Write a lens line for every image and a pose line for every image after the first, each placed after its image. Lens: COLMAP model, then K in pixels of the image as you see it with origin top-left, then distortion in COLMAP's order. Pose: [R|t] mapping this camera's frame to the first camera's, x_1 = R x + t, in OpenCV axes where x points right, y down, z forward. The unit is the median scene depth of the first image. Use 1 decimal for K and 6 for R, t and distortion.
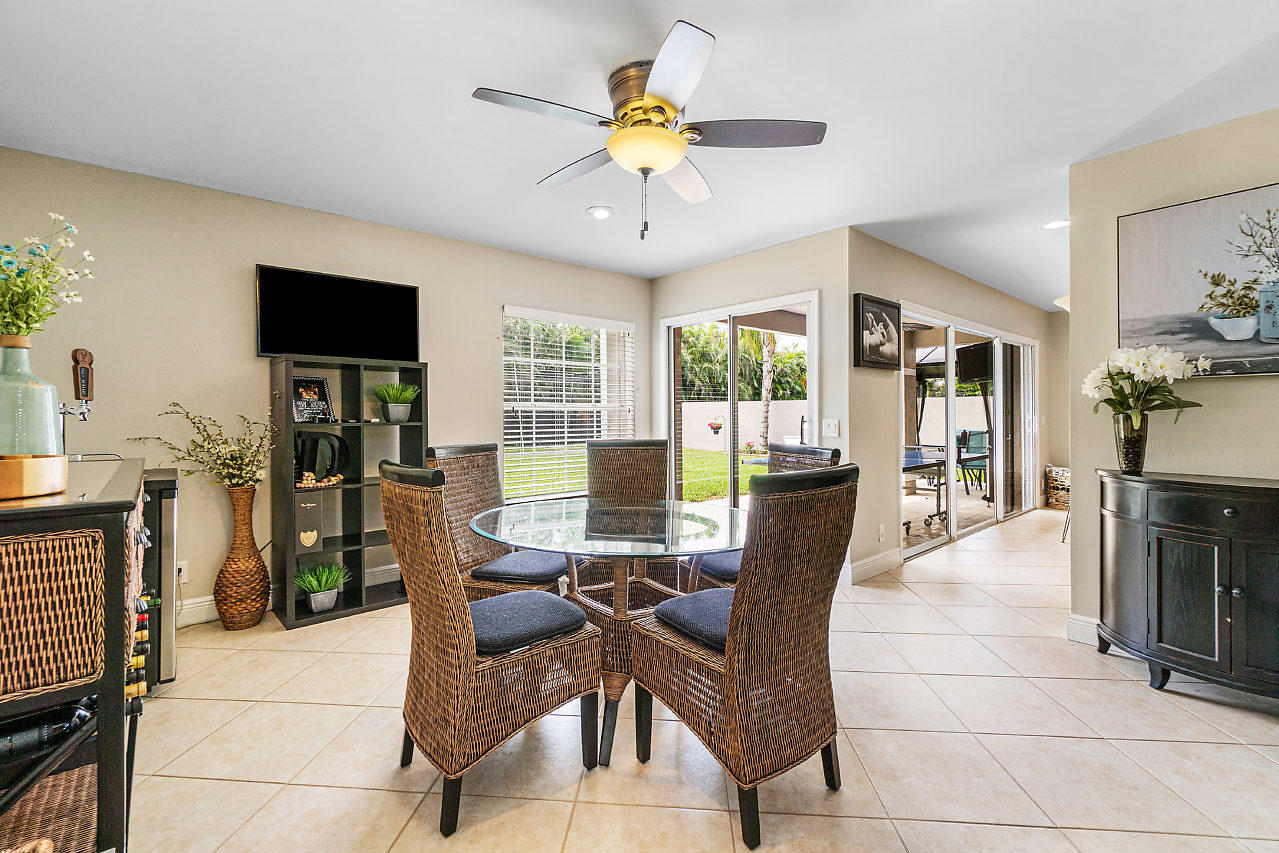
lens RADIAL K [[552.3, 0, 609.4], [0, 552.3, 428.0], [0, 0, 1]] dist [-0.001294, 0.000208]
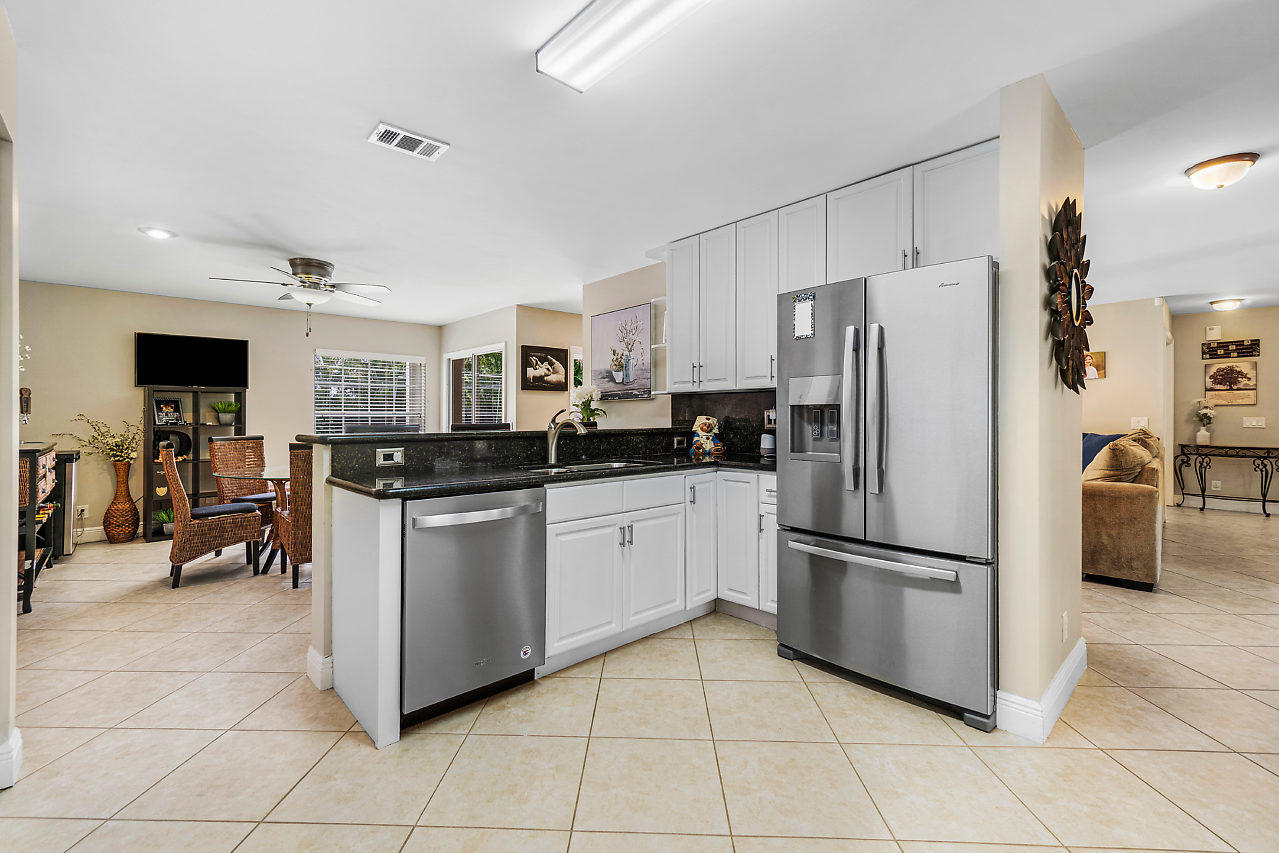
lens RADIAL K [[552.3, 0, 620.8], [0, 552.3, 418.3], [0, 0, 1]] dist [-0.001294, 0.000208]
pose [[0.998614, -0.003807, 0.052496, 0.942941], [0.004972, 0.999744, -0.022092, 0.017297], [-0.052398, 0.022323, 0.998377, -0.952240]]
